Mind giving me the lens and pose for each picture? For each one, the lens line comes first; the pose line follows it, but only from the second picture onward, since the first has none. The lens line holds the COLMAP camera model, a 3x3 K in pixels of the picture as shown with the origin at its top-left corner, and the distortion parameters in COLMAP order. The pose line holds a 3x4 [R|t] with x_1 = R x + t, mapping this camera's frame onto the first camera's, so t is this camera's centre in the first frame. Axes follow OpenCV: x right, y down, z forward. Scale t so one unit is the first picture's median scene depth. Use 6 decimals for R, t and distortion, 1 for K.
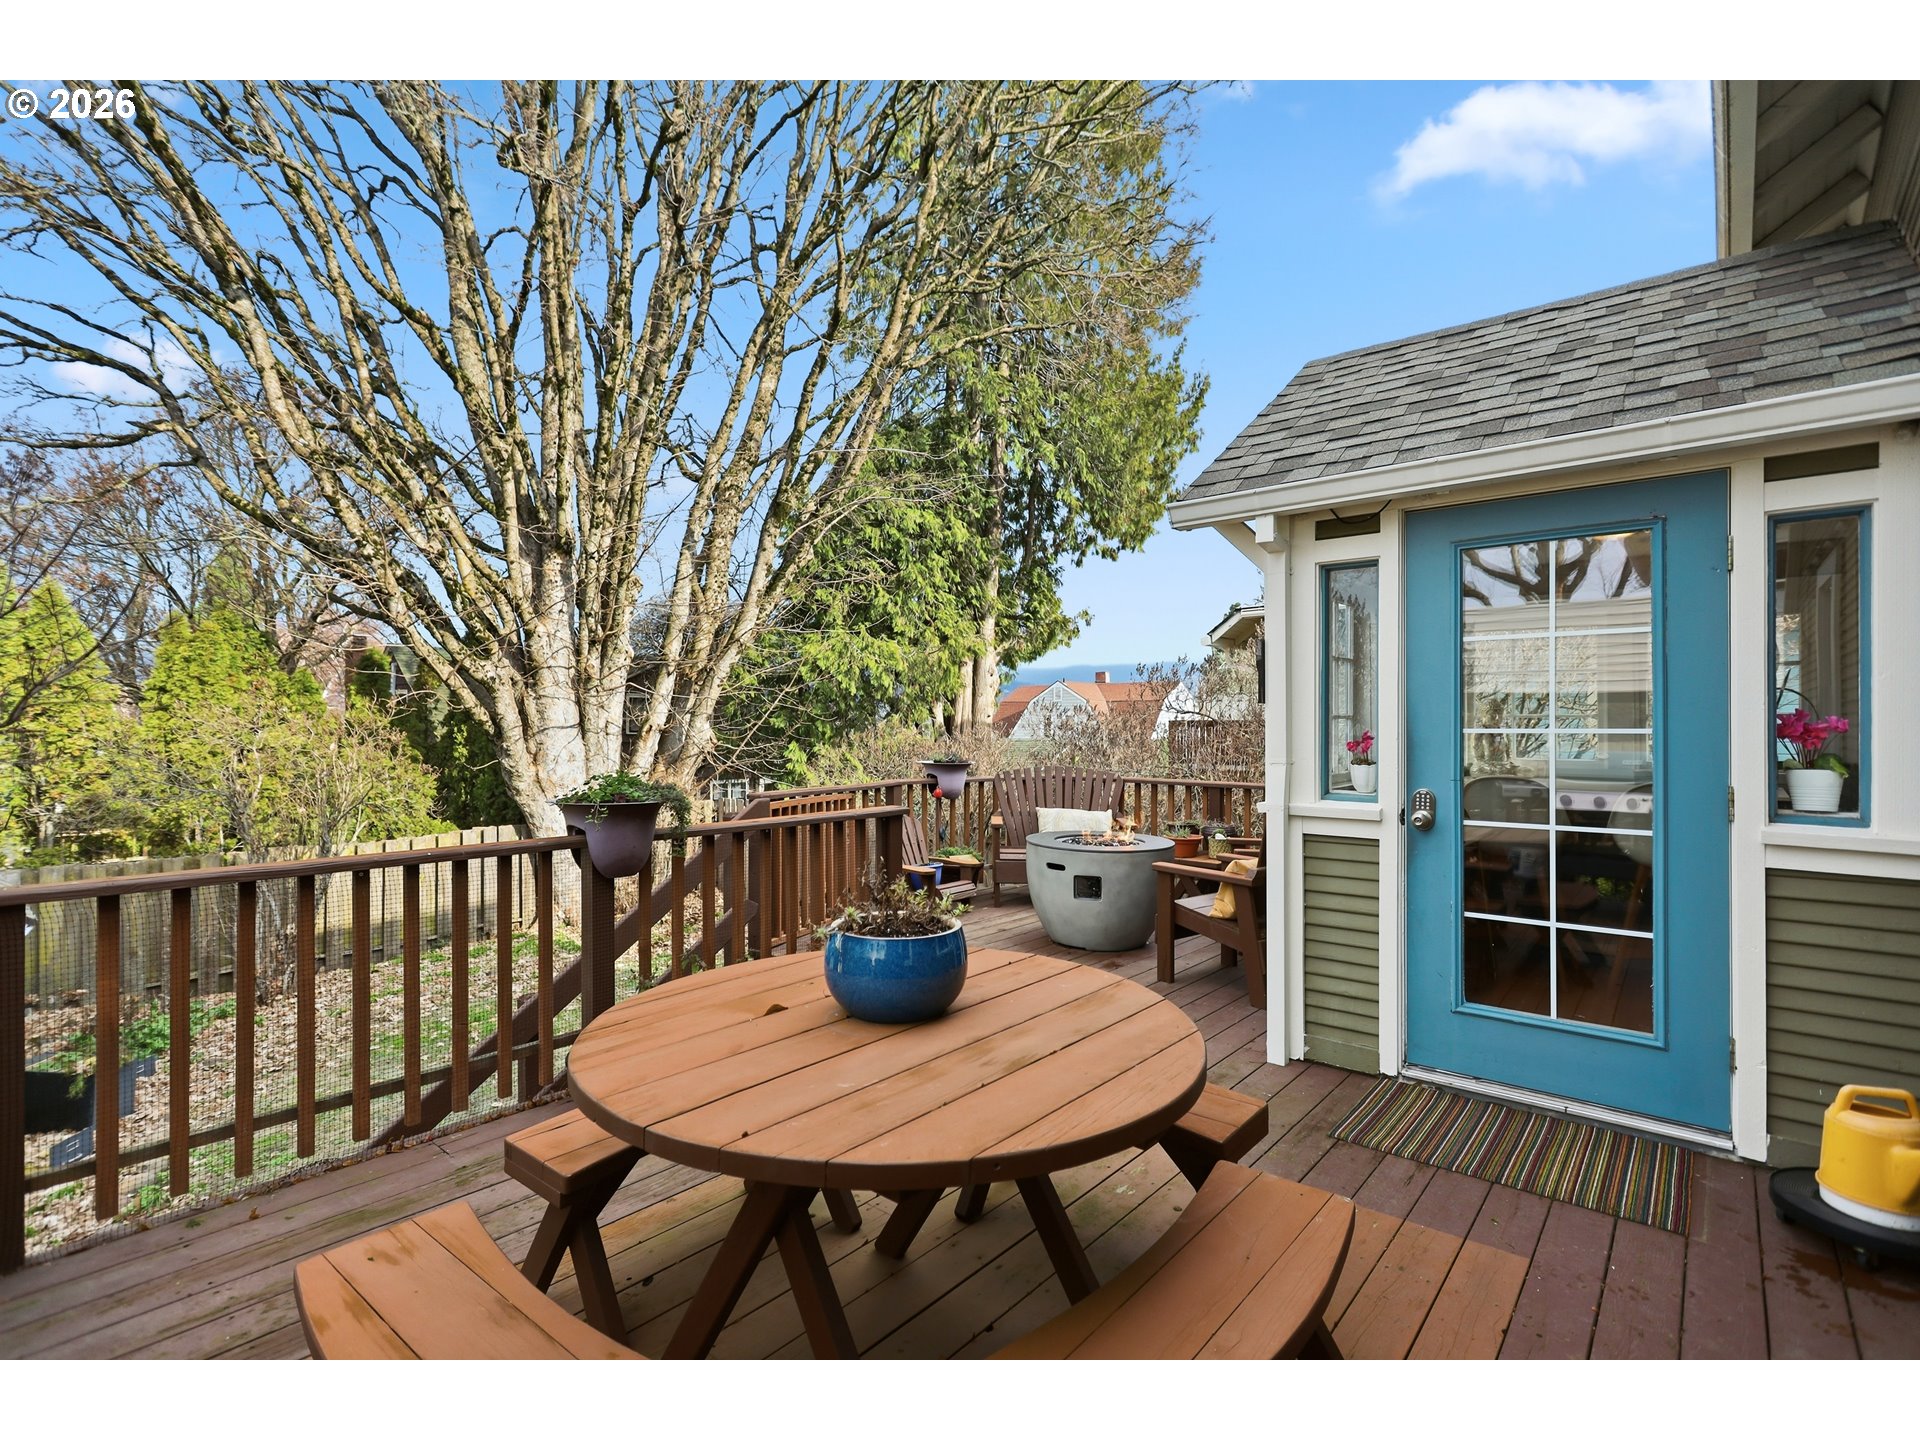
lens RADIAL K [[944.2, 0, 928.5], [0, 944.2, 717.5], [0, 0, 1]] dist [0.029681, 0.000064]
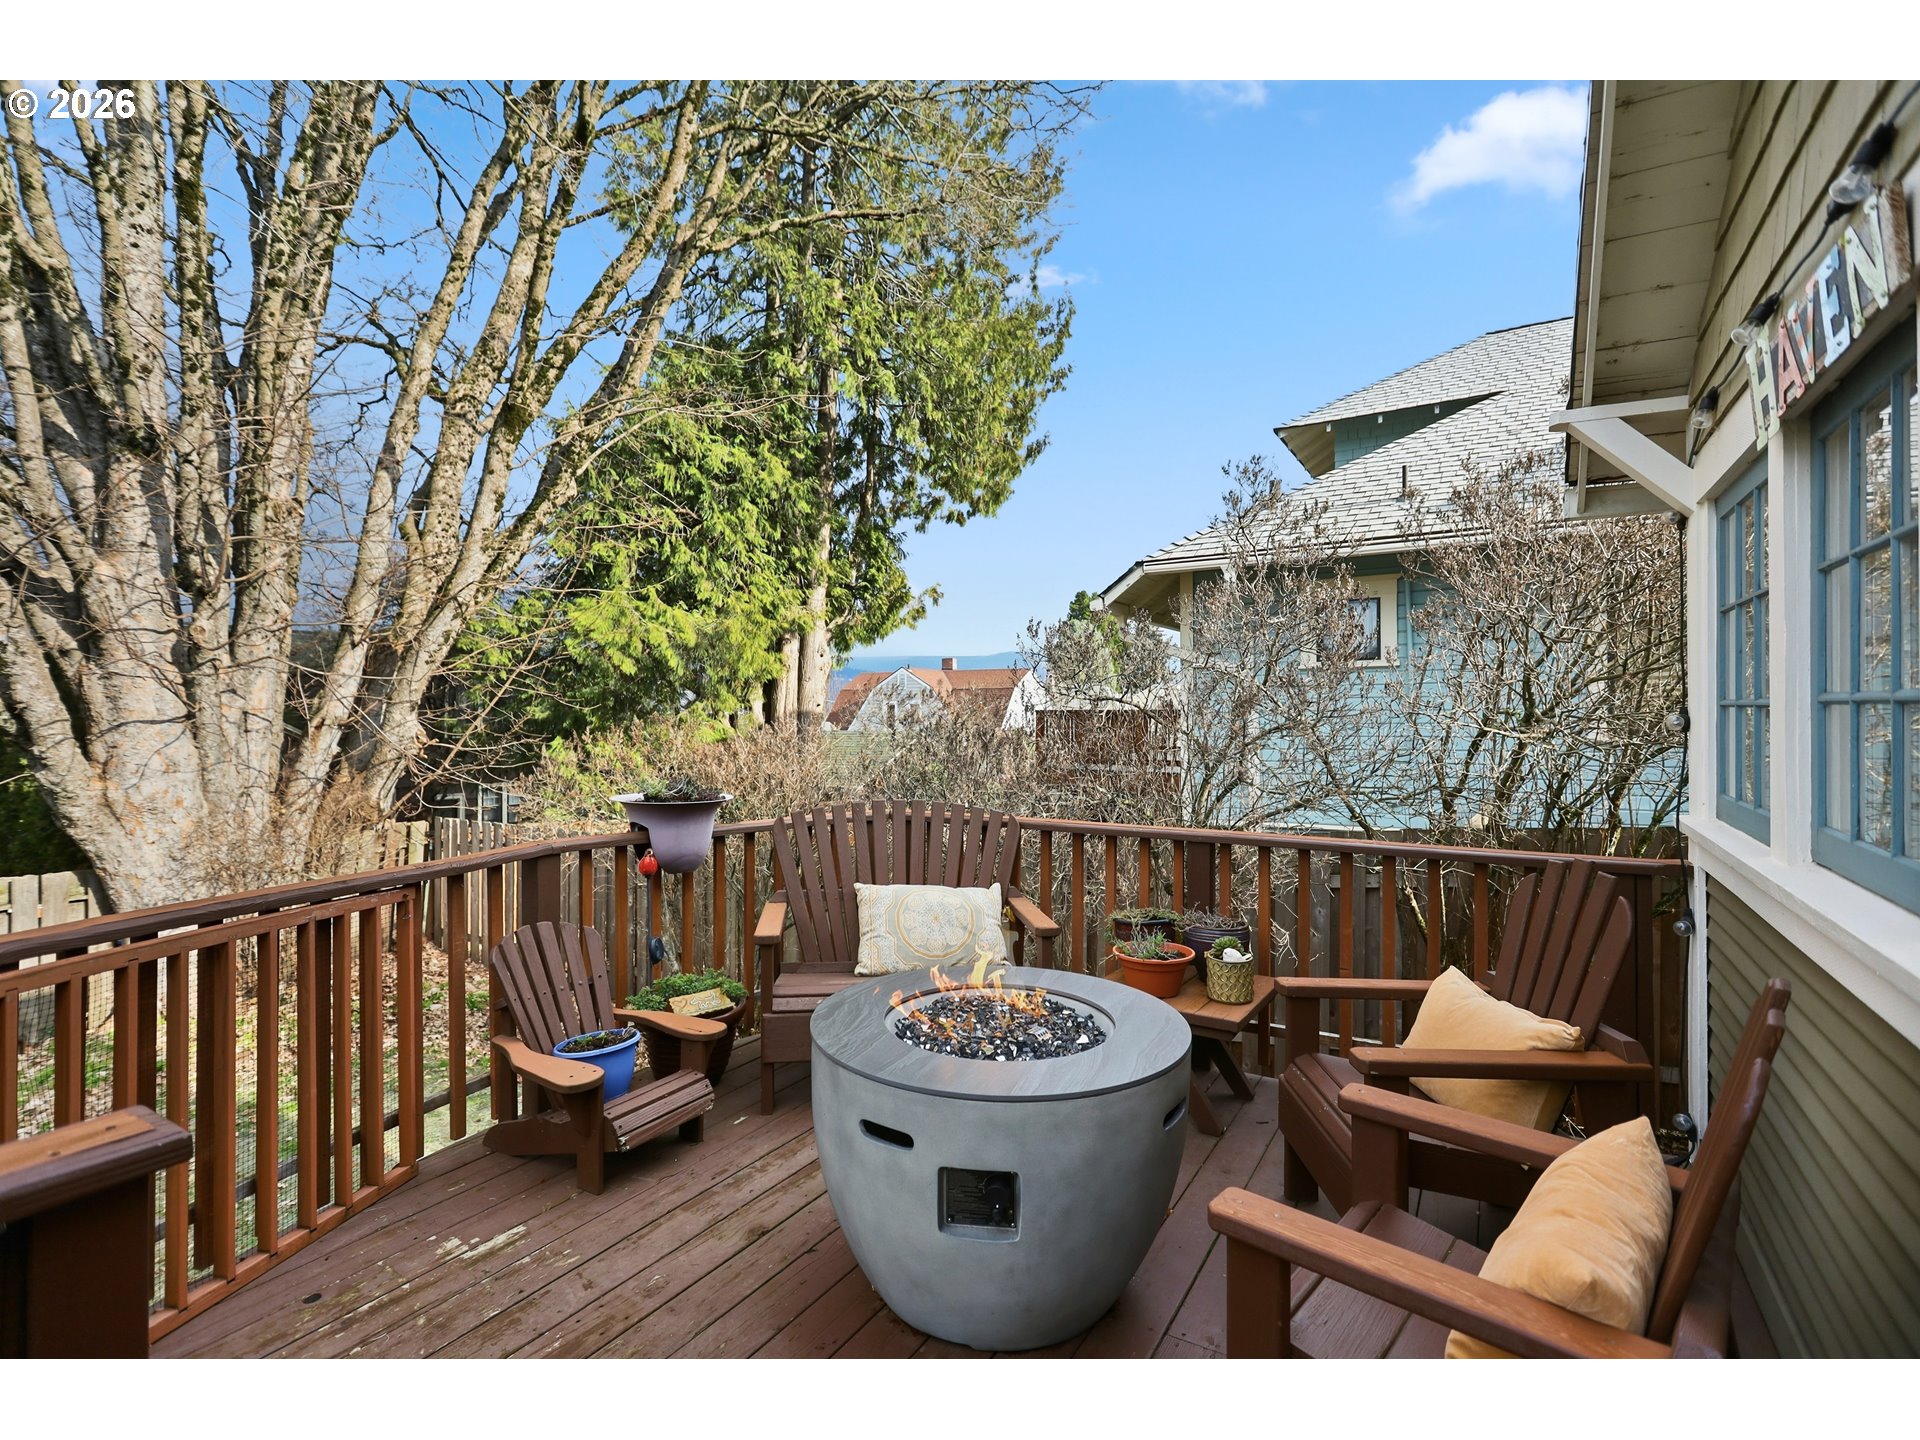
lens RADIAL K [[944.2, 0, 928.5], [0, 944.2, 717.5], [0, 0, 1]] dist [0.029681, 0.000064]
pose [[0.986409, -0.002822, 0.164284, 0.027892], [0.000895, 0.999930, 0.011803, -0.000056], [-0.164306, -0.011496, 0.986342, 0.196990]]
